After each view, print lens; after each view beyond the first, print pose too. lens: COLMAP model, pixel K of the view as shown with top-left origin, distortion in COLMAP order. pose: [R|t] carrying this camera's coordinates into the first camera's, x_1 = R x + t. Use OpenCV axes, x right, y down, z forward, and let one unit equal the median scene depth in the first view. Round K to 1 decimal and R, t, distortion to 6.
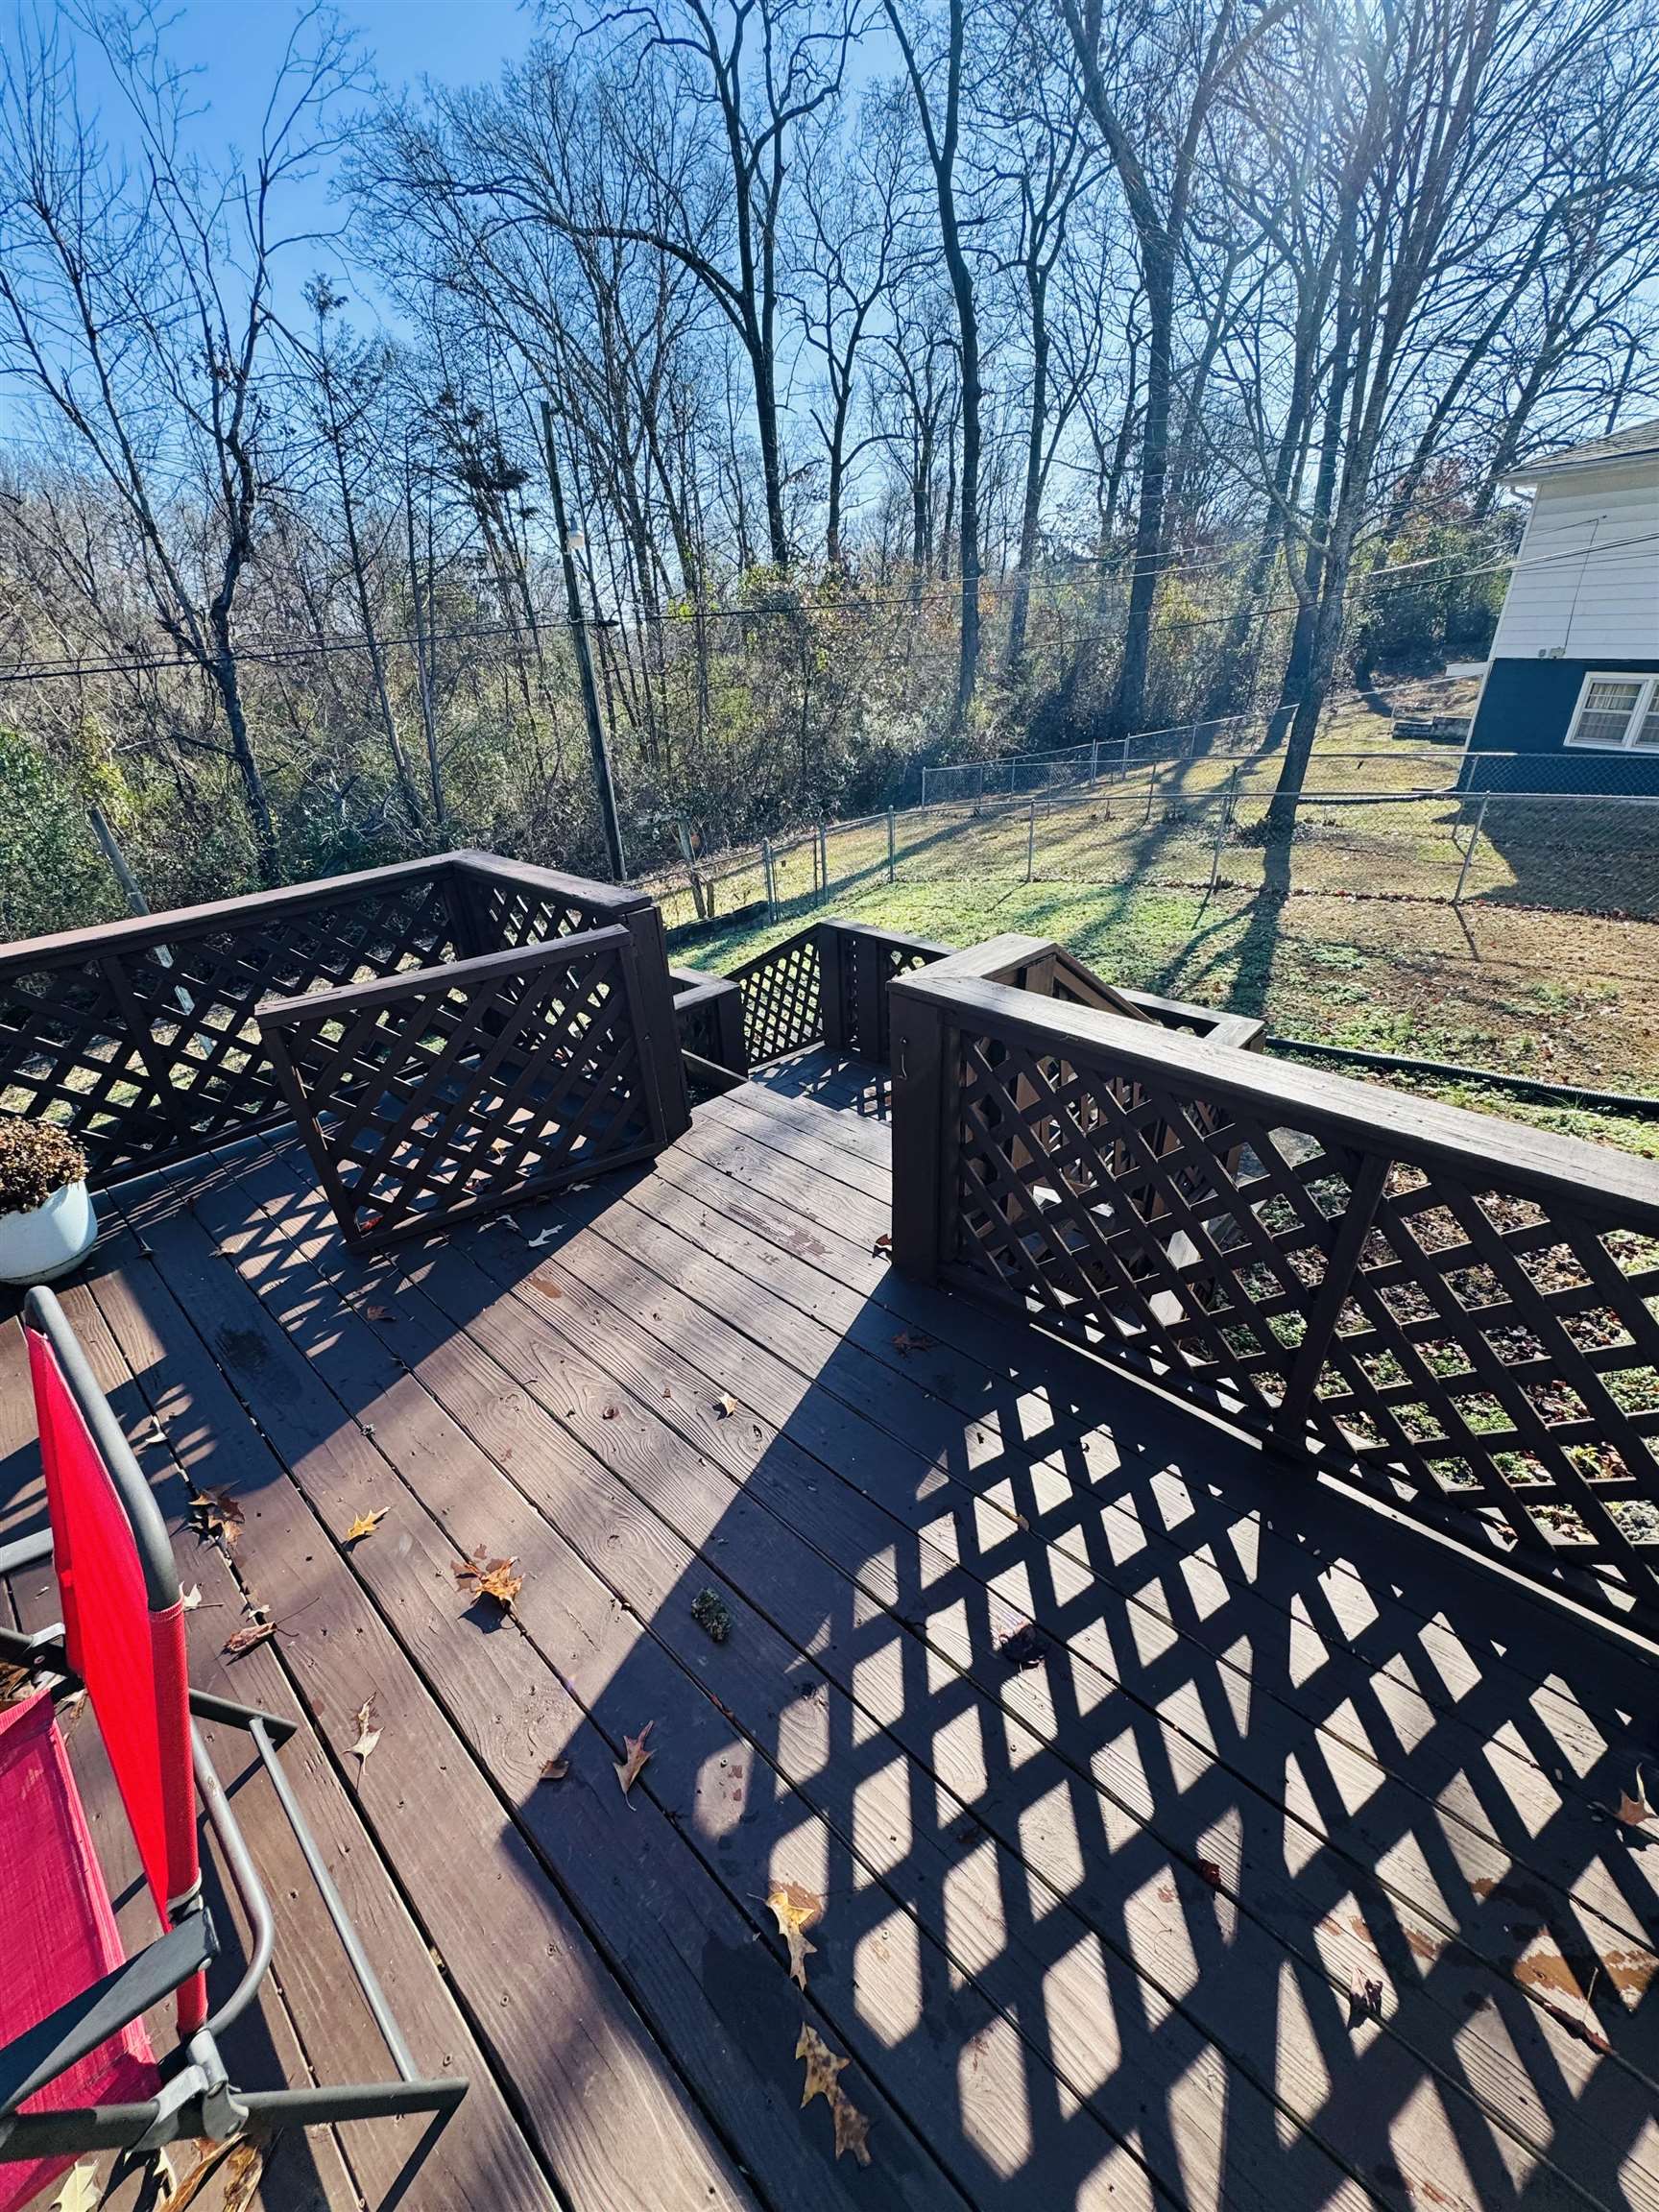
lens RADIAL K [[873.5, 0, 829.5], [0, 873.5, 1106.0], [0, 0, 1]] dist [-0.000969, -0.000436]
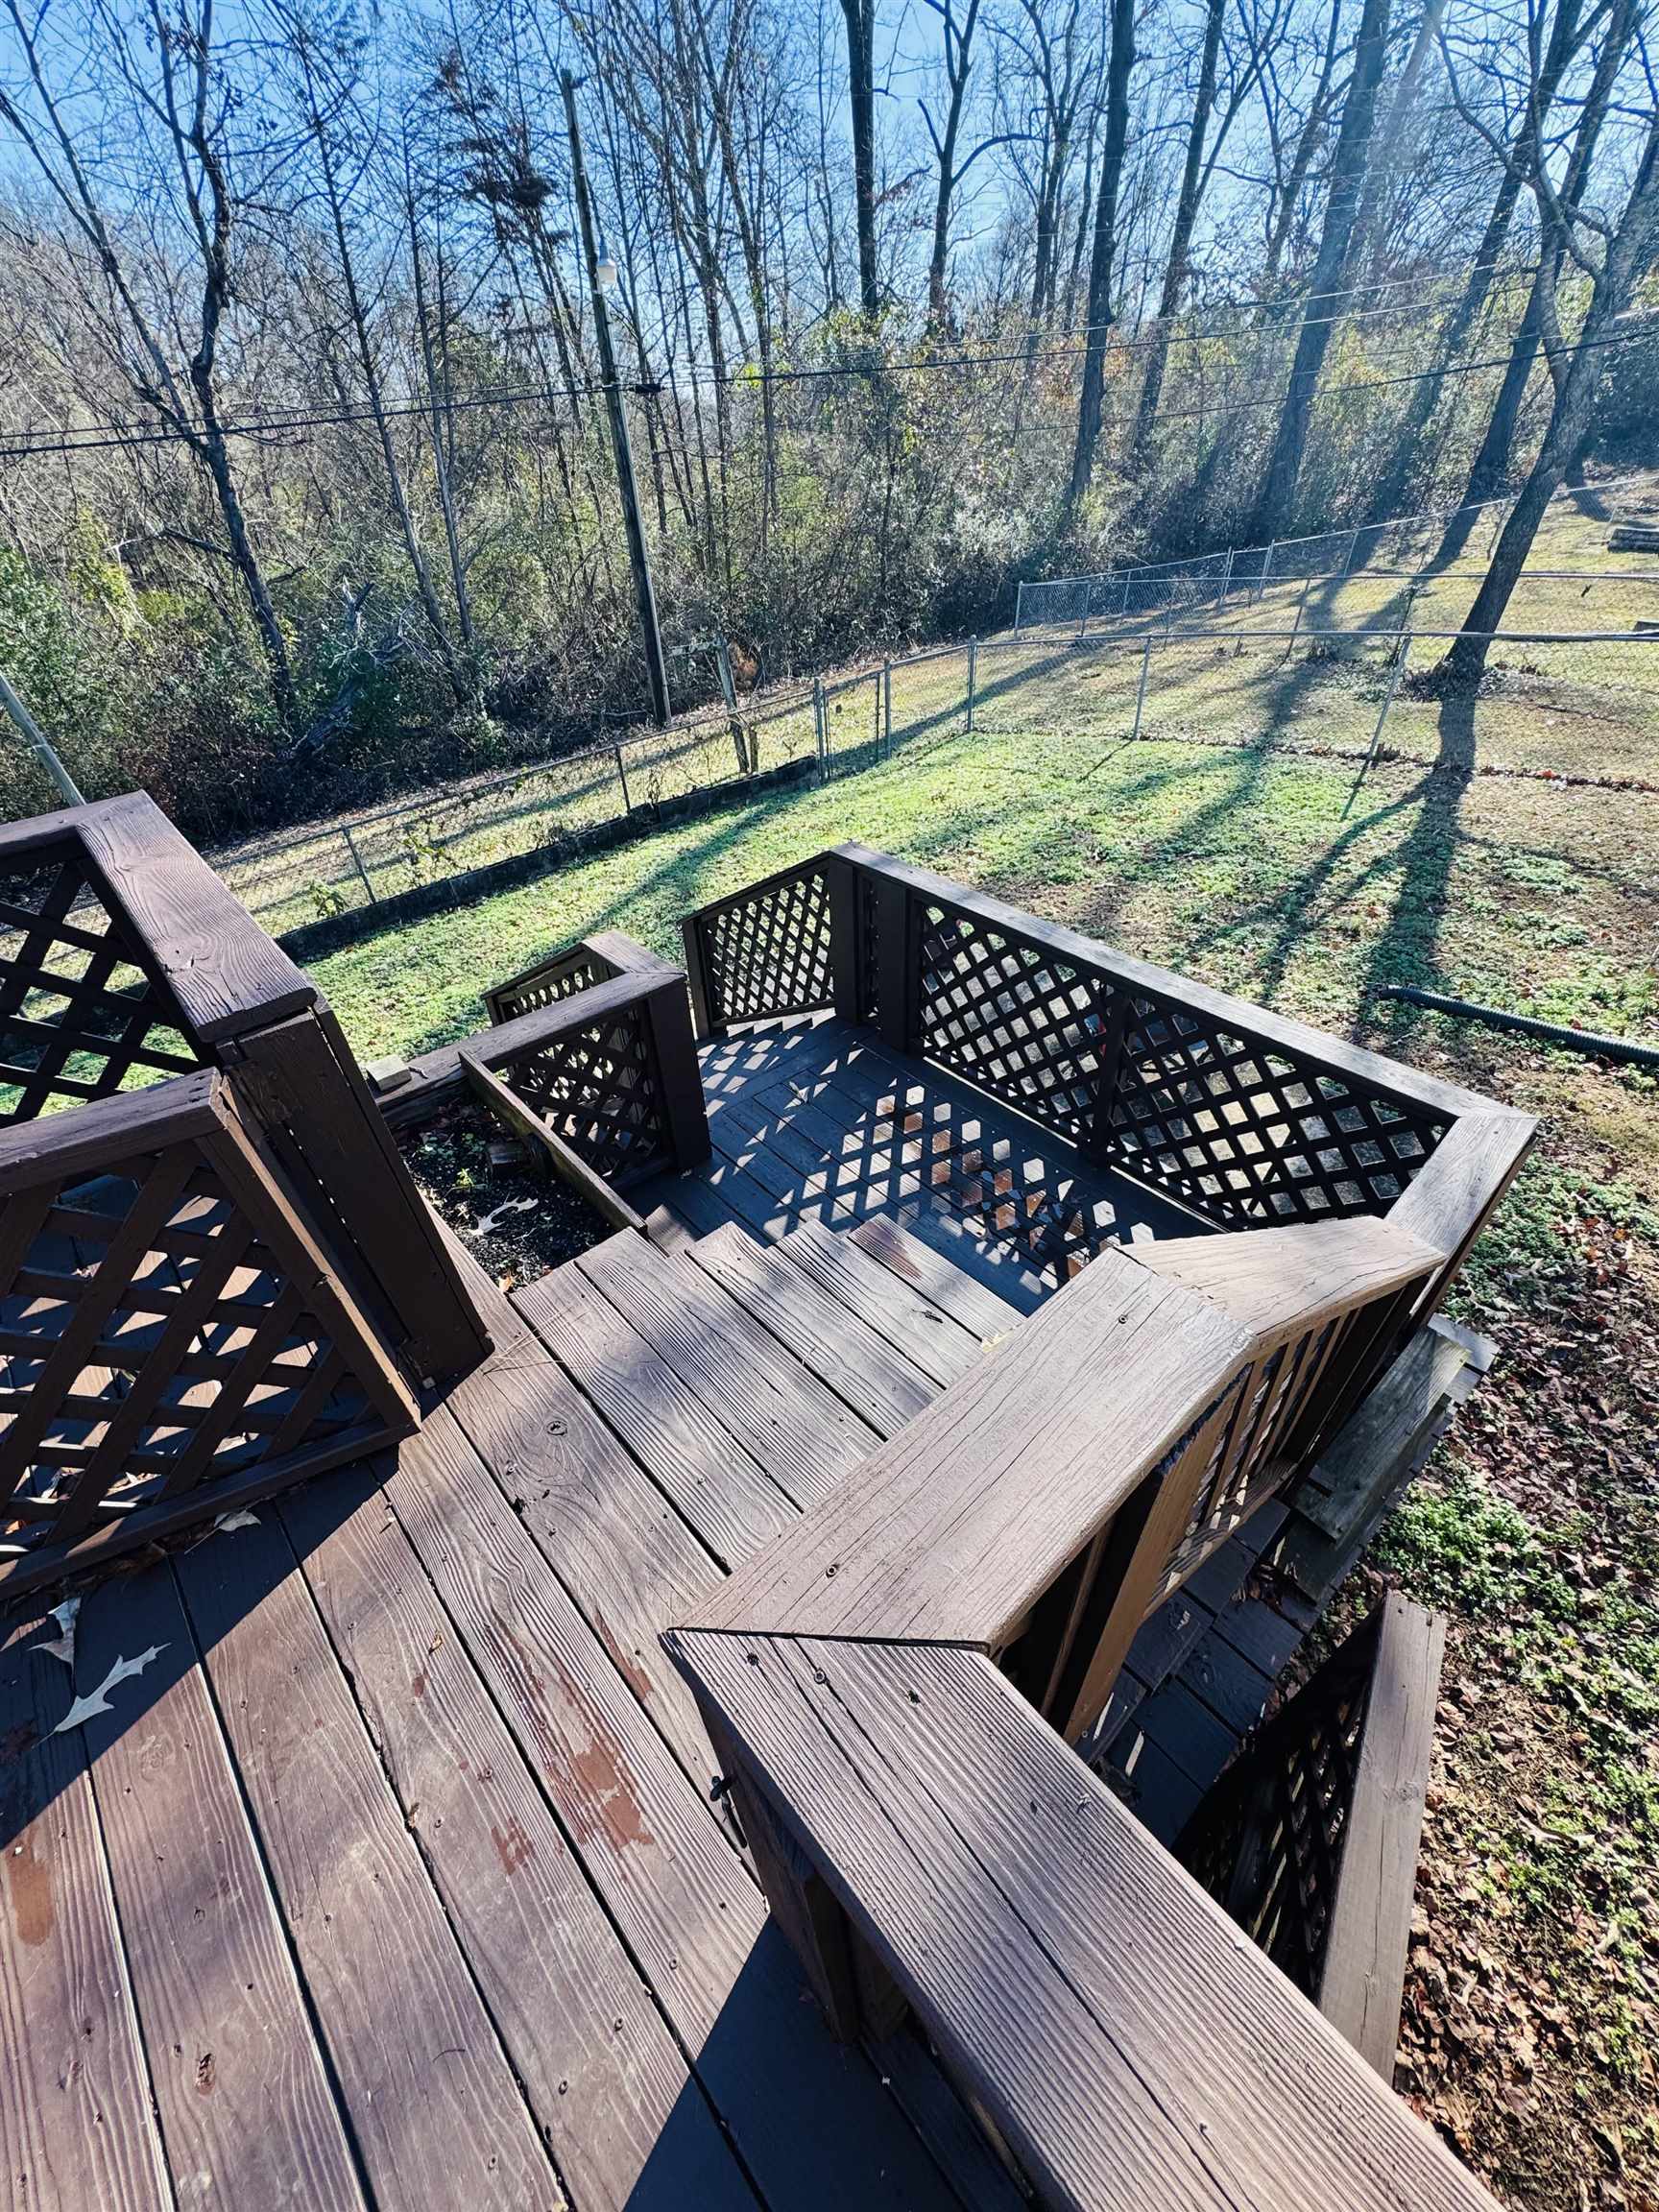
lens RADIAL K [[873.5, 0, 829.5], [0, 873.5, 1106.0], [0, 0, 1]] dist [-0.000969, -0.000436]
pose [[0.996019, 0.055723, -0.069583, 0.010474], [-0.042517, 0.983002, 0.178603, -0.029429], [0.078352, -0.174933, 0.981458, 0.061905]]
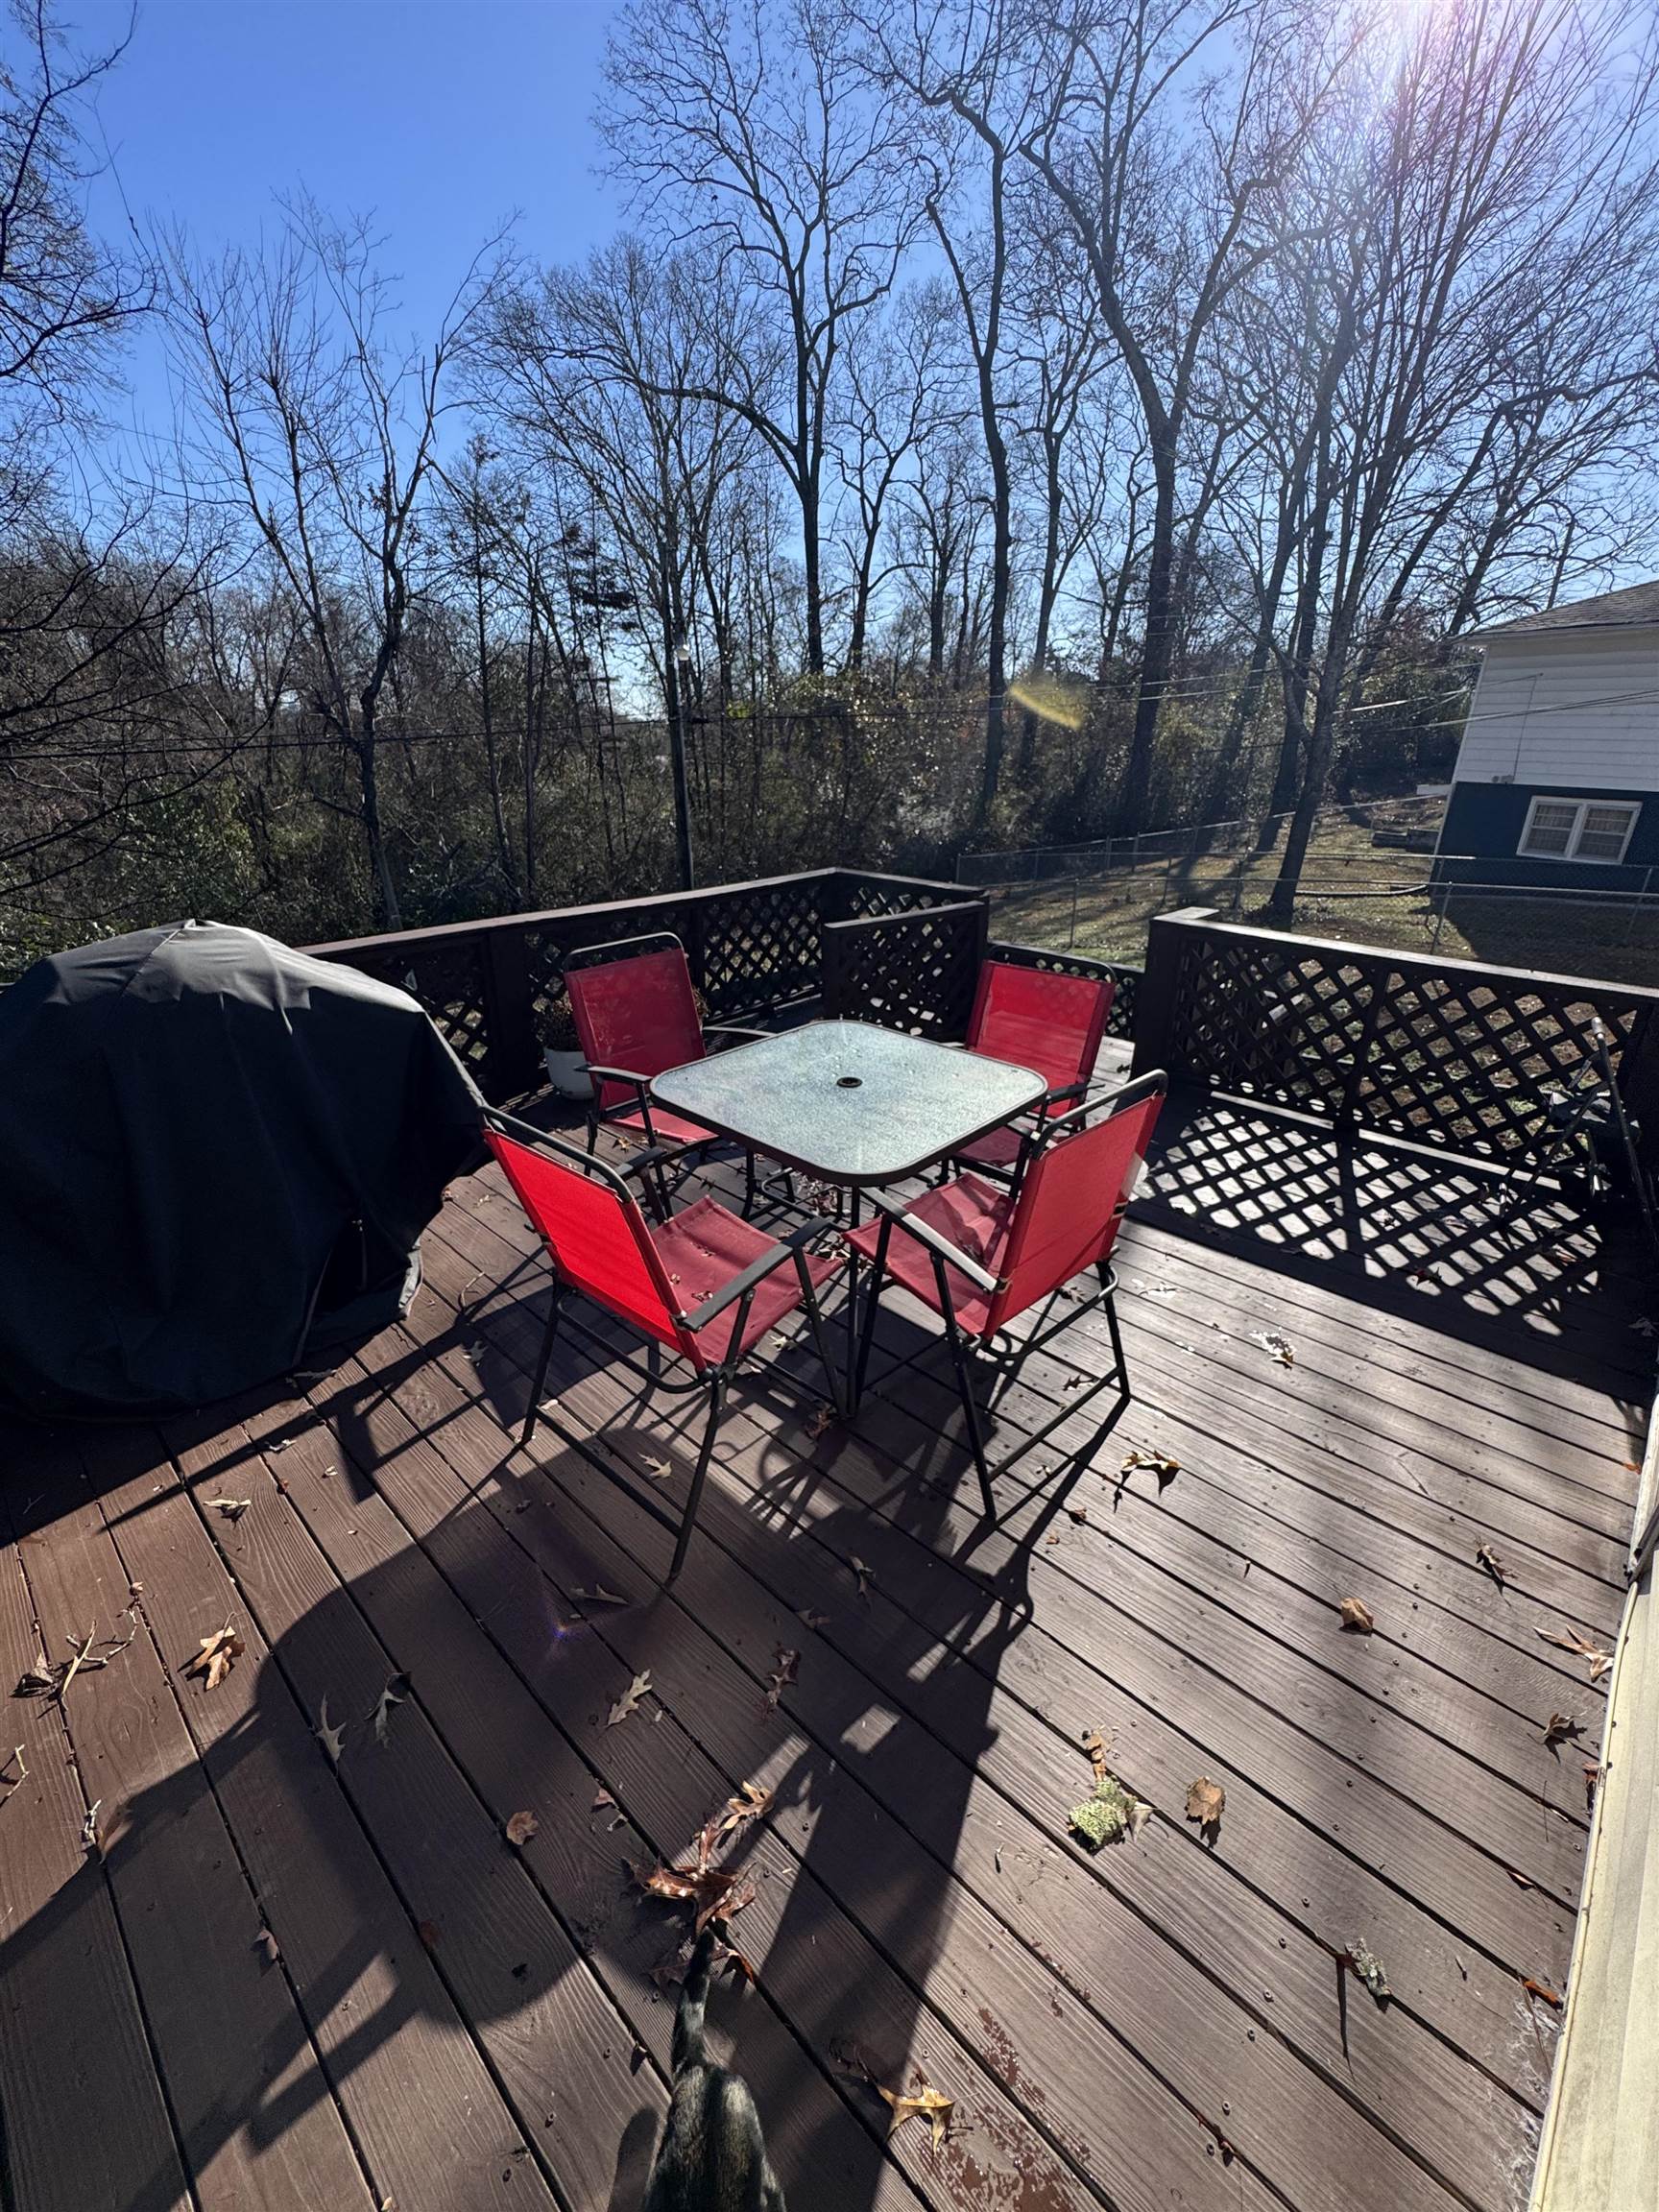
lens RADIAL K [[875.0, 0, 833.0], [0, 875.0, 1105.3], [0, 0, 1]] dist [-0.003296, -0.000056]
pose [[0.999254, 0.036008, 0.013933, -0.057661], [-0.034570, 0.995117, -0.092451, 0.042630], [-0.017194, 0.091900, 0.995620, -0.084945]]
